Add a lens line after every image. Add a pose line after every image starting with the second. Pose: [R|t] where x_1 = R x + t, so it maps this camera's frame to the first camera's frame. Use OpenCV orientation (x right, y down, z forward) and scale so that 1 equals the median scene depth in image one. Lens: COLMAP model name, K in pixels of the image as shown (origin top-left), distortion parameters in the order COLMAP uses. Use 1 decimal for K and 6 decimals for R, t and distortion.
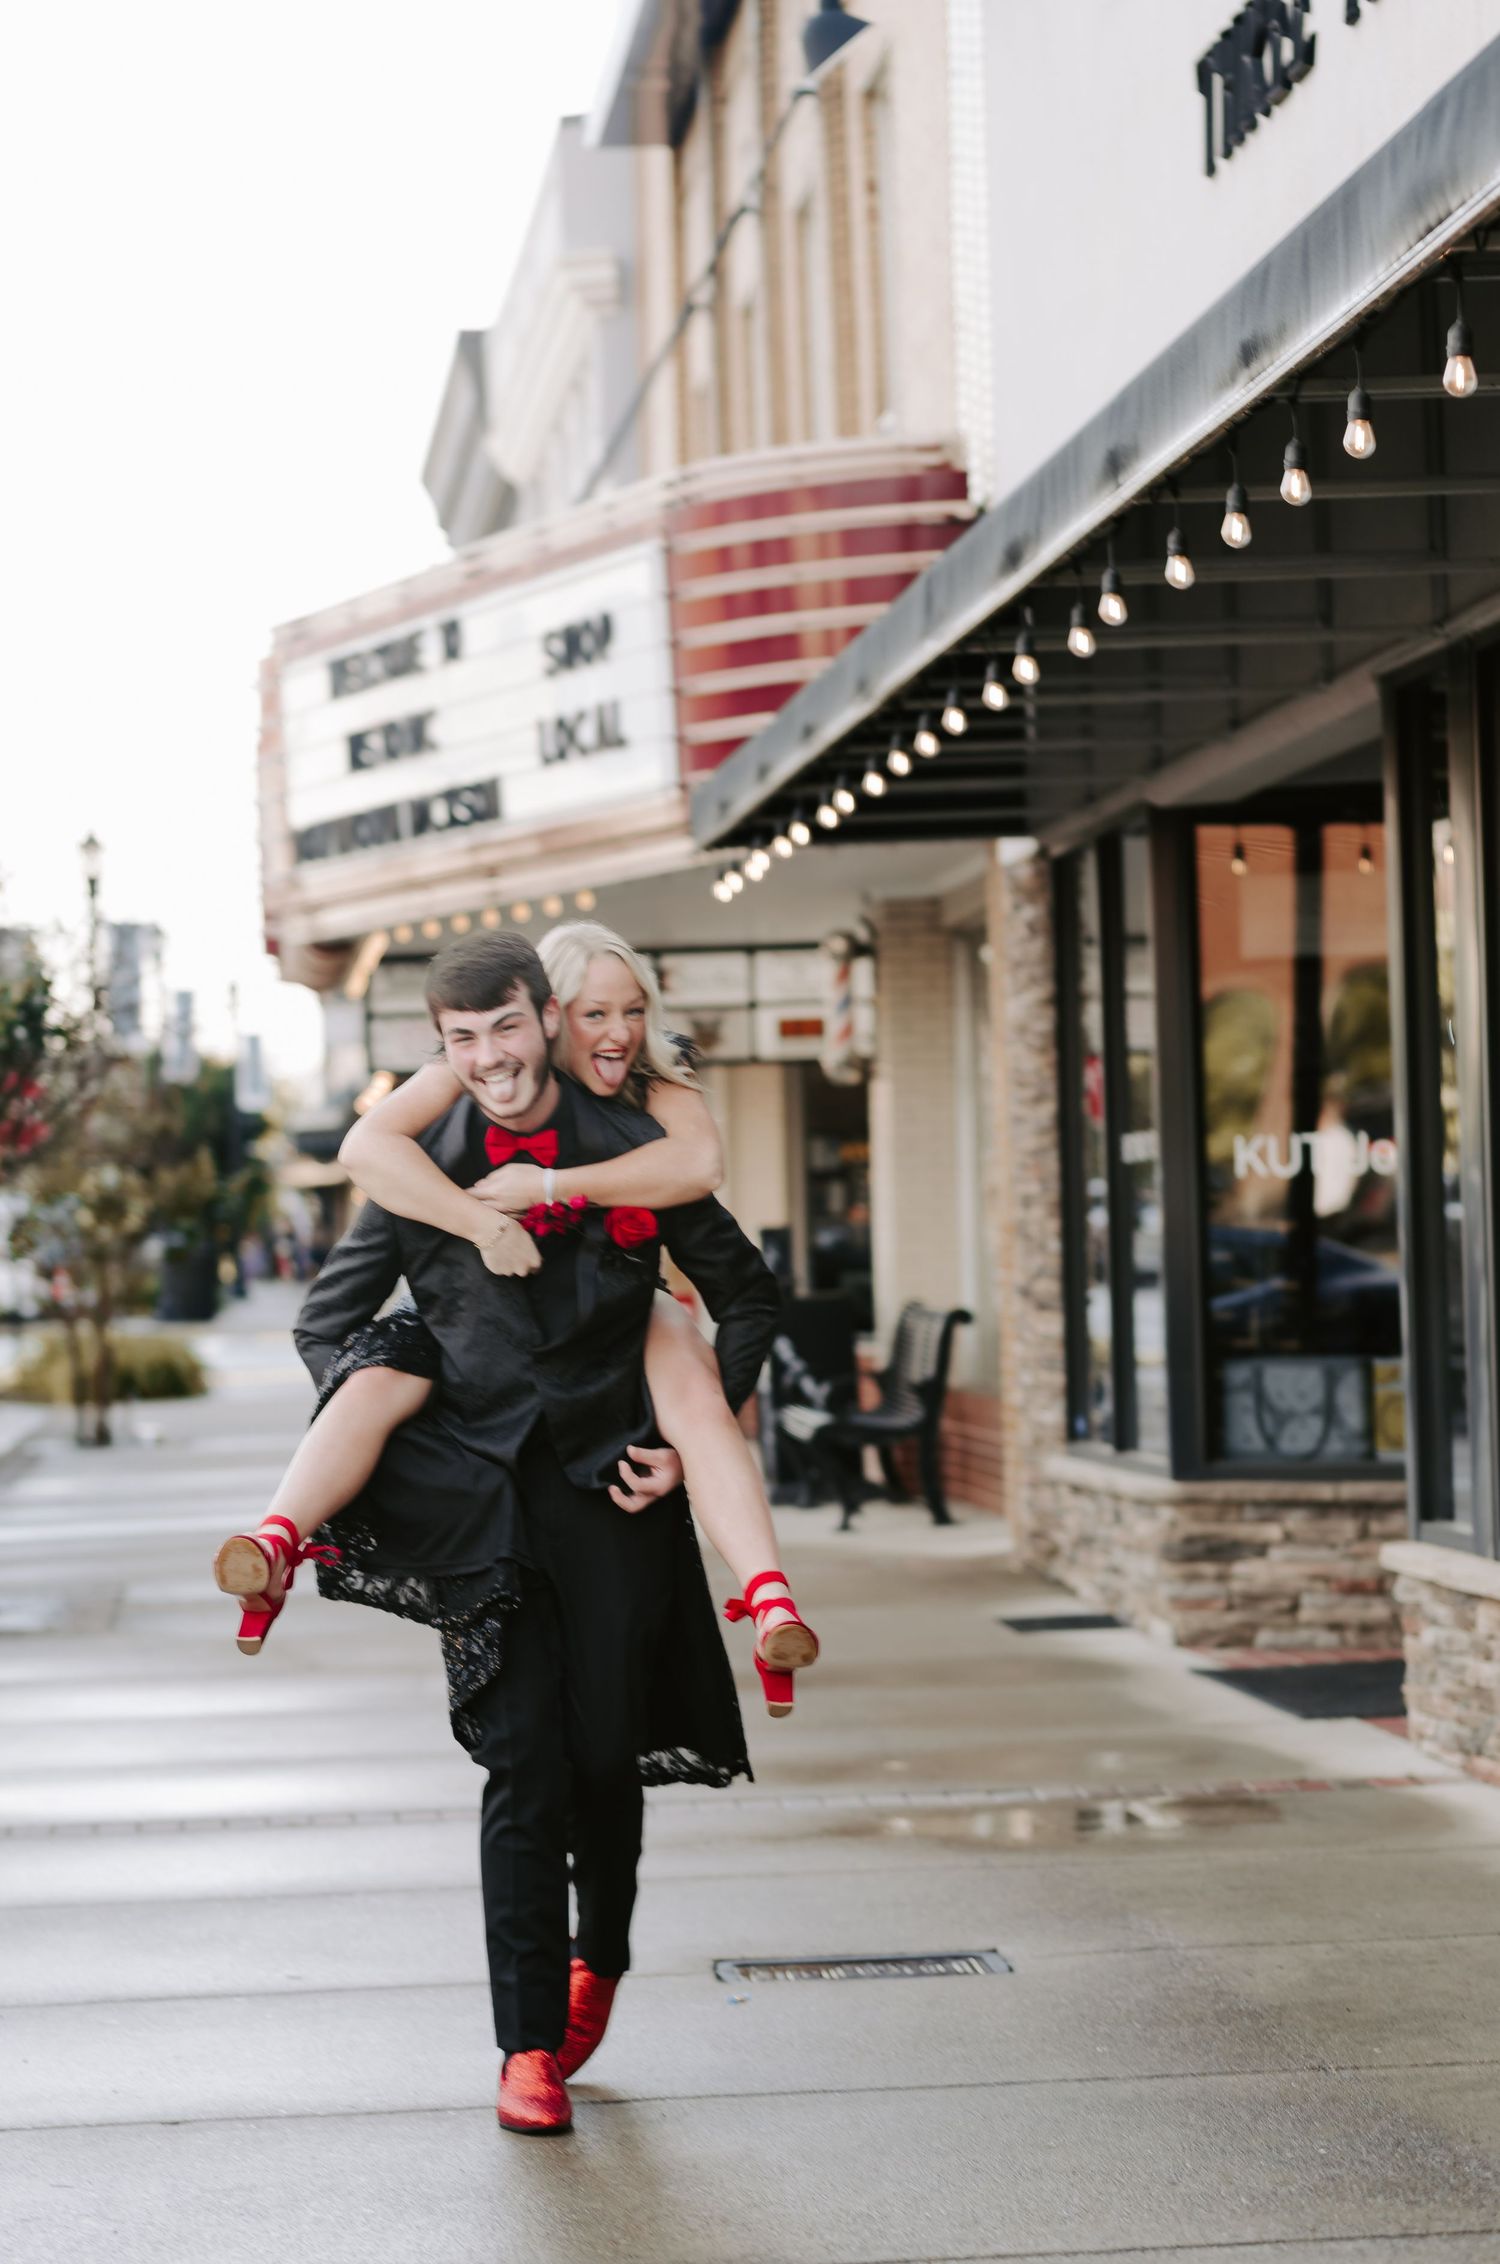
lens RADIAL K [[5839.1, 0, 749.0], [0, 5839.1, 1060.7], [0, 0, 1]] dist [0.096524, -1.273302]
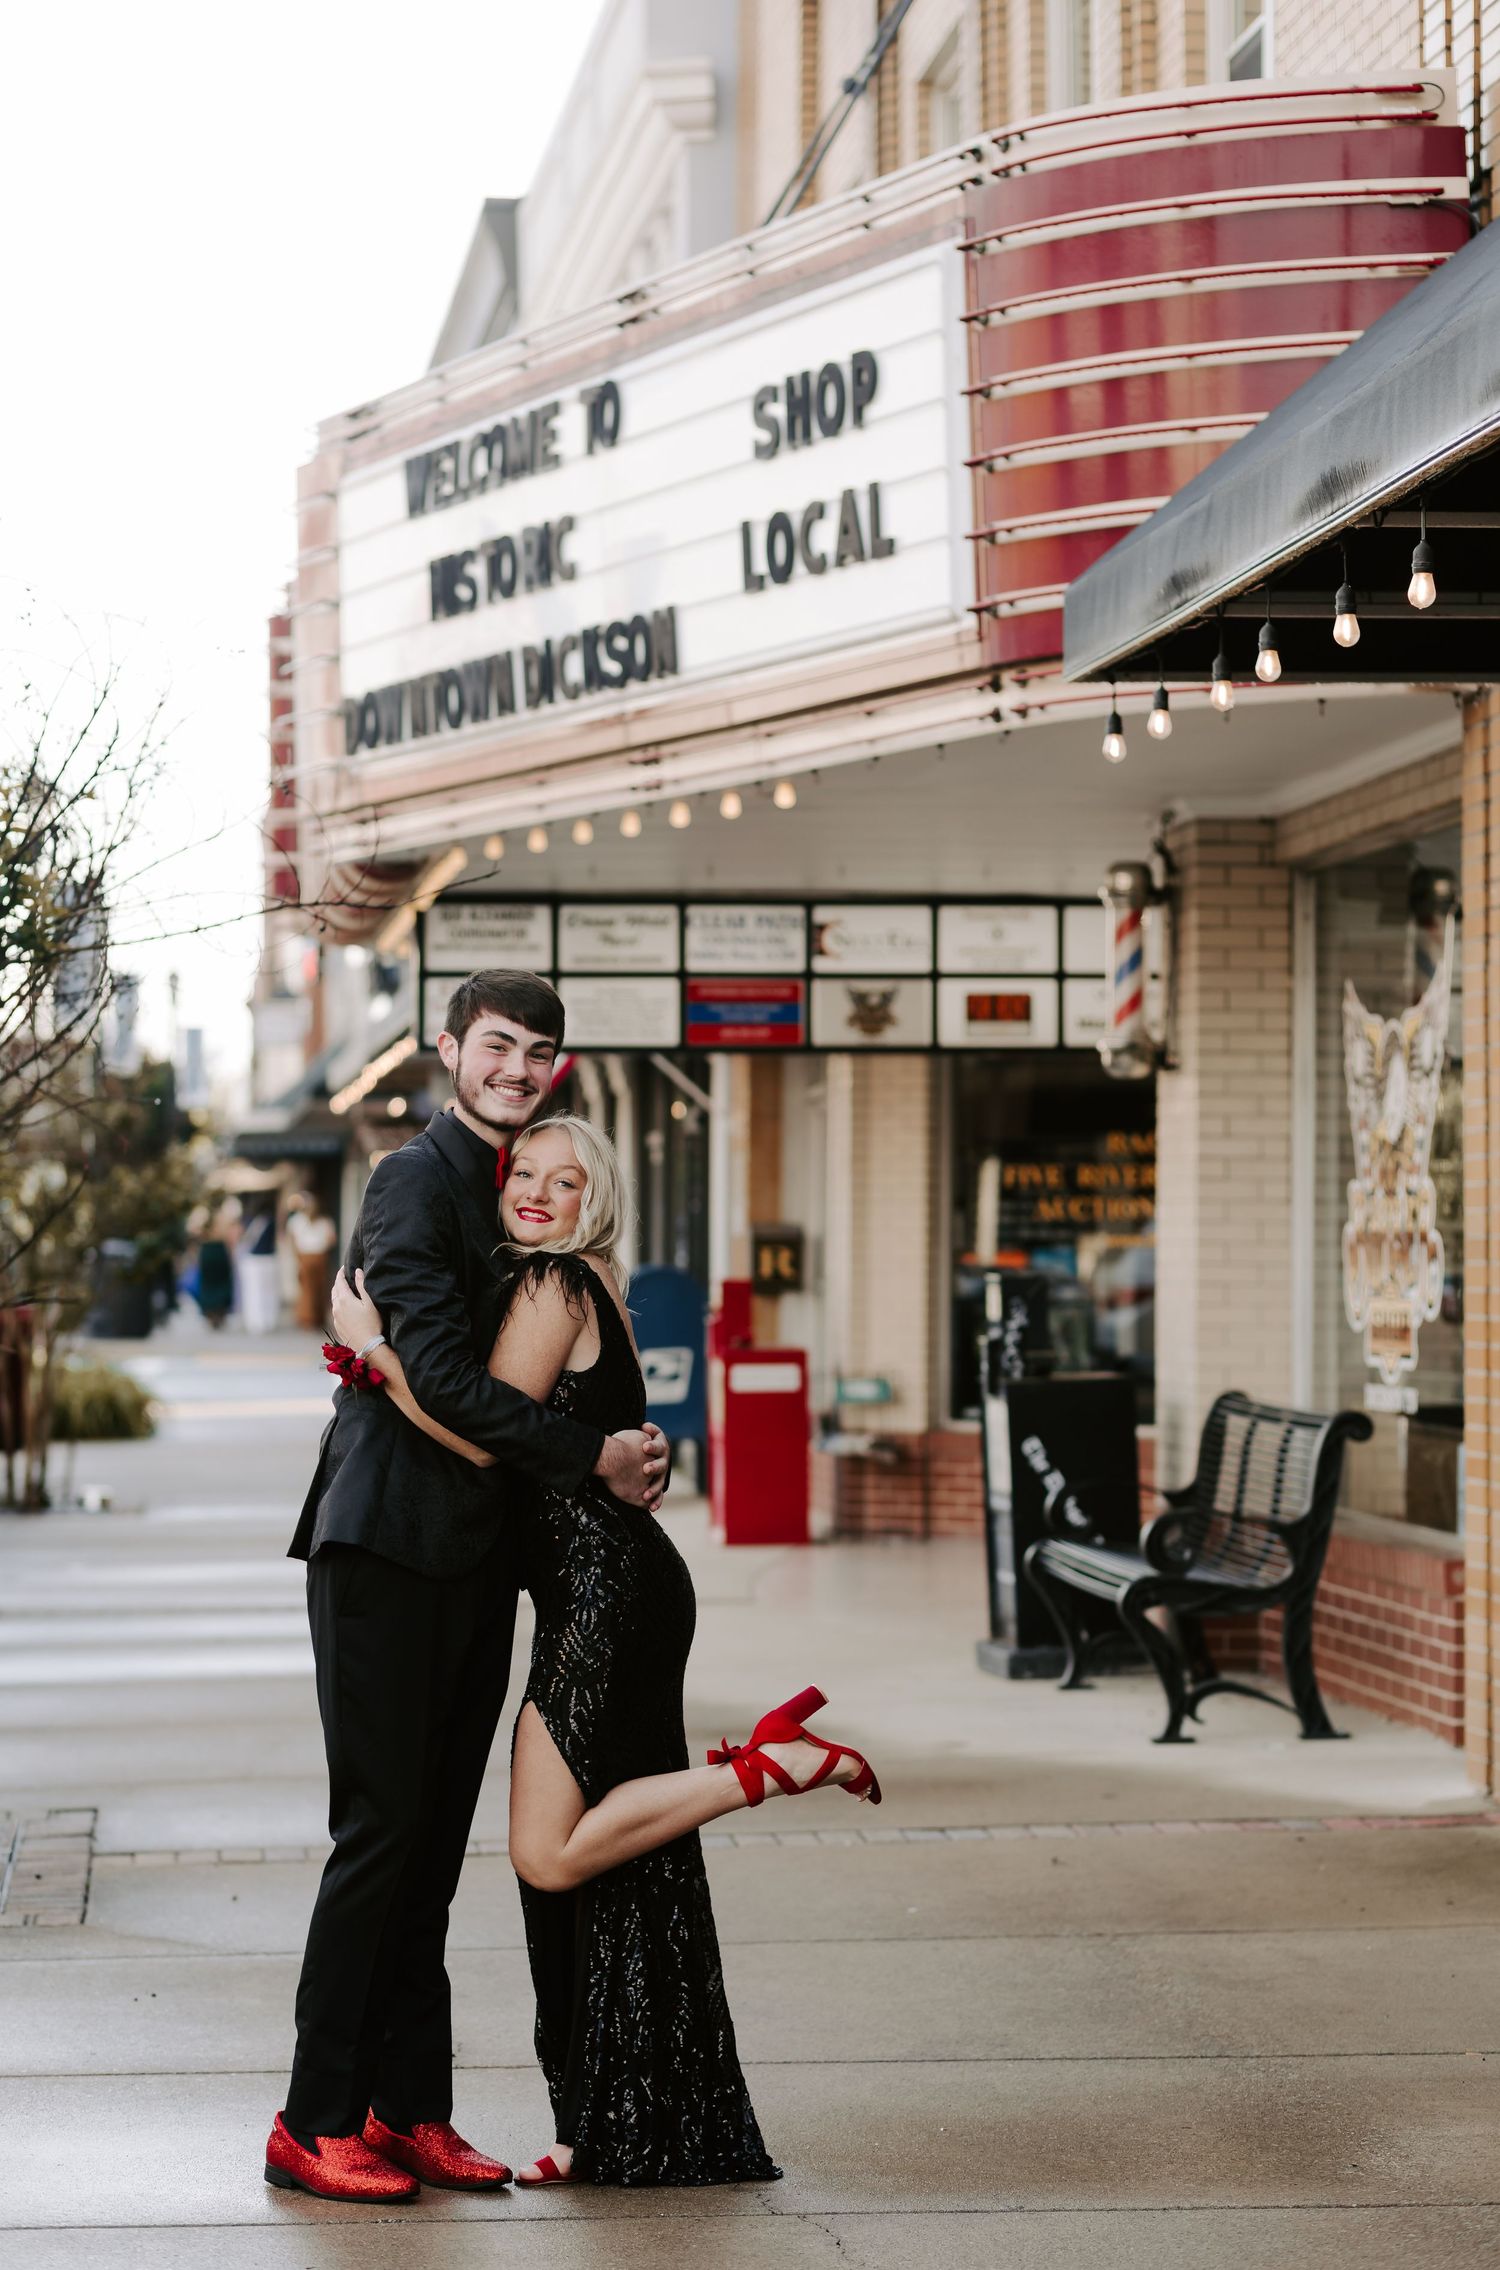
lens RADIAL K [[5547.2, 0, 750.0], [0, 5547.2, 1135.0], [0, 0, 1]] dist [0.020720, -0.298684]
pose [[0.999287, 0.030680, 0.022025, -0.049496], [-0.030875, 0.999487, 0.008558, 0.007274], [-0.021752, -0.009232, 0.999721, 0.376502]]
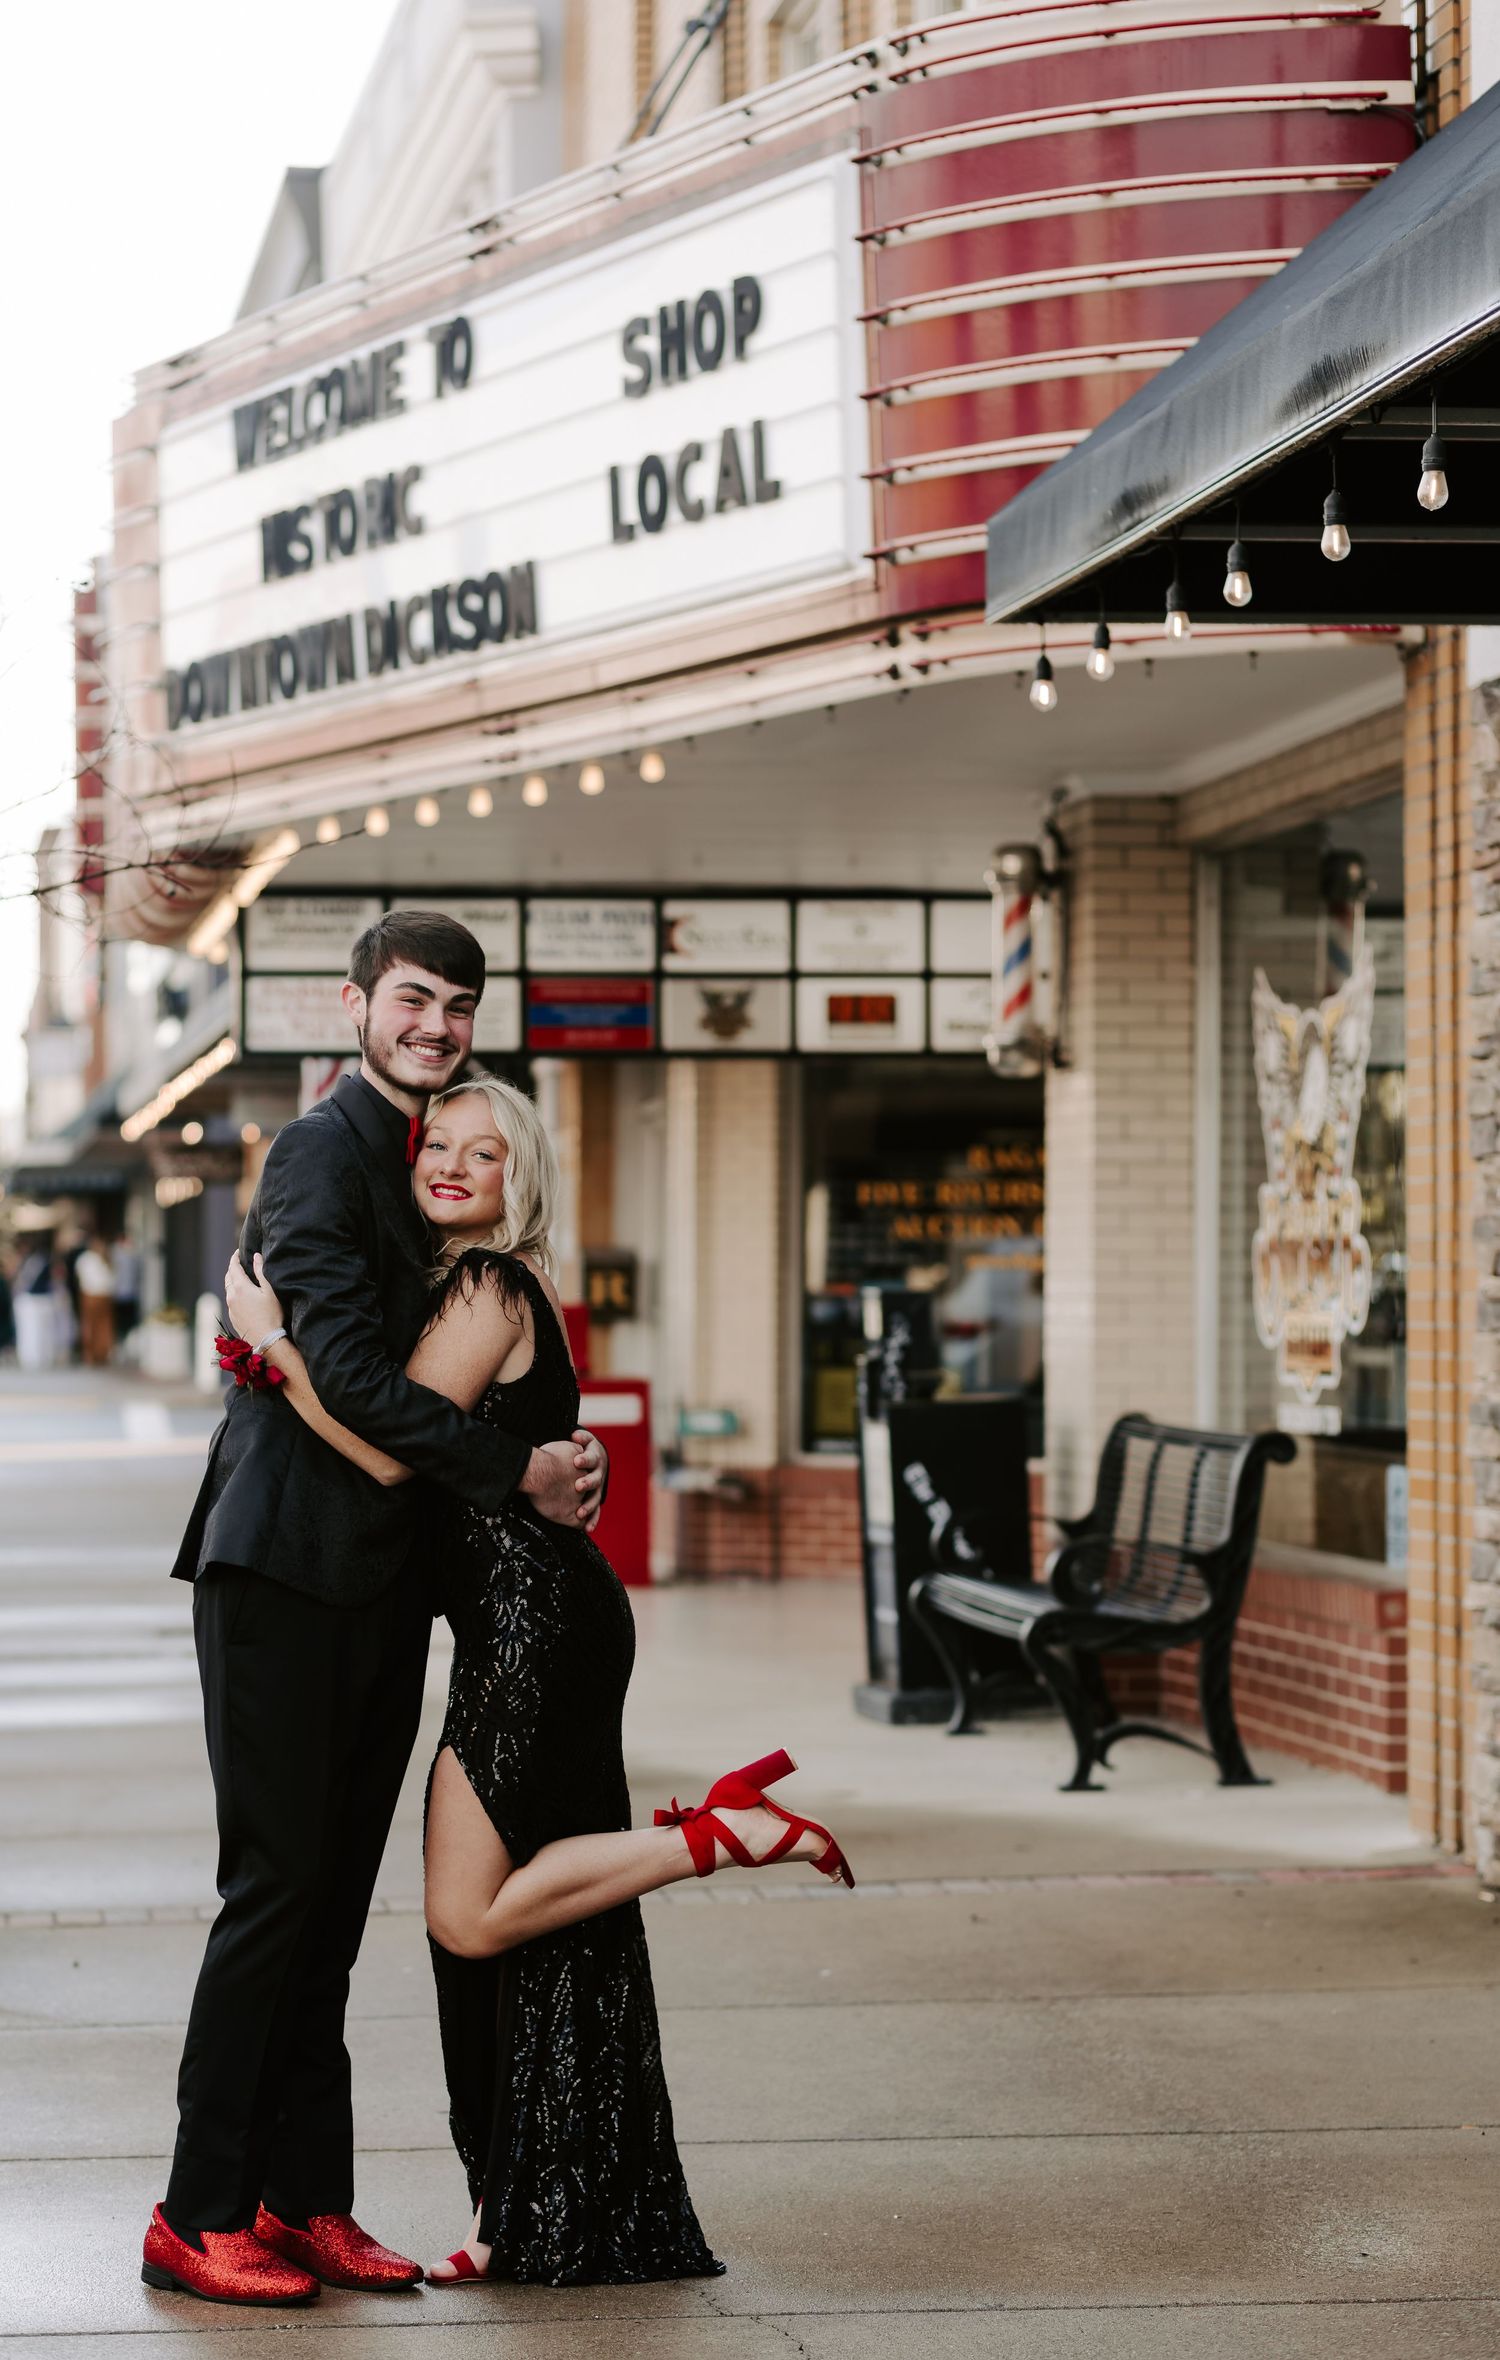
lens RADIAL K [[5736.3, 0, 719.0], [0, 5736.3, 1236.6], [0, 0, 1]] dist [0.030083, -0.416319]
pose [[0.998129, 0.028444, 0.054122, -0.057905], [-0.029458, 0.999403, 0.018029, 0.012629], [-0.053577, -0.019589, 0.998372, 0.409020]]
